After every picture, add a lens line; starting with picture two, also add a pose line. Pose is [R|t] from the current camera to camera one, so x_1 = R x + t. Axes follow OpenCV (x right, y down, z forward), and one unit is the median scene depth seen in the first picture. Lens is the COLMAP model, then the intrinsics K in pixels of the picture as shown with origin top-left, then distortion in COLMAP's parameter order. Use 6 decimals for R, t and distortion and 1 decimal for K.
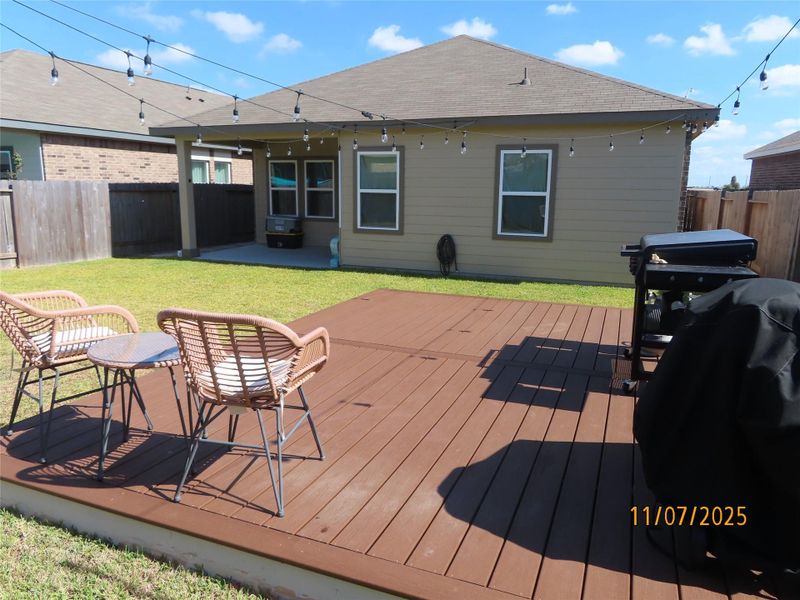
lens RADIAL K [[568.3, 0, 397.0], [0, 568.3, 302.7], [0, 0, 1]] dist [-0.012203, 0.006954]
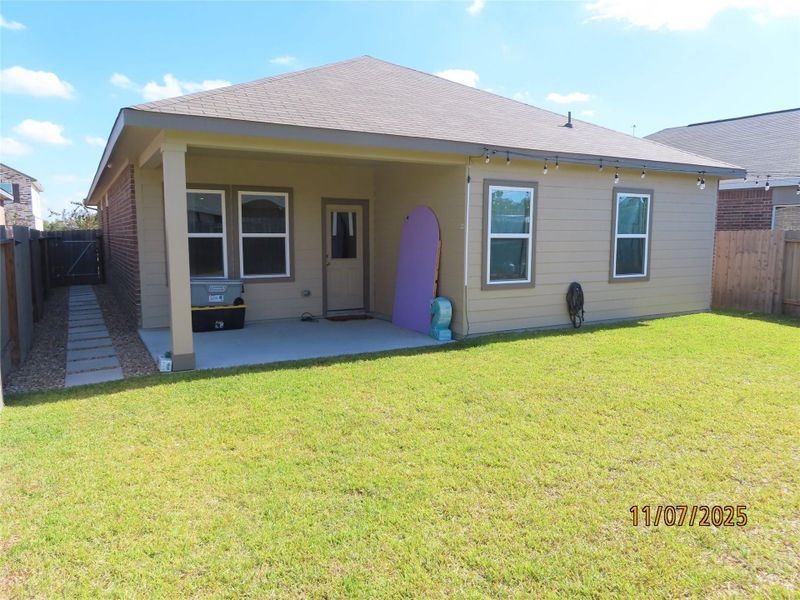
lens RADIAL K [[568.3, 0, 400.1], [0, 568.3, 298.7], [0, 0, 1]] dist [-0.012203, 0.006954]
pose [[0.623672, -0.103782, 0.774766, -0.758493], [0.160591, 0.987017, 0.002941, -0.137068], [-0.765013, 0.122586, 0.632241, 0.626792]]
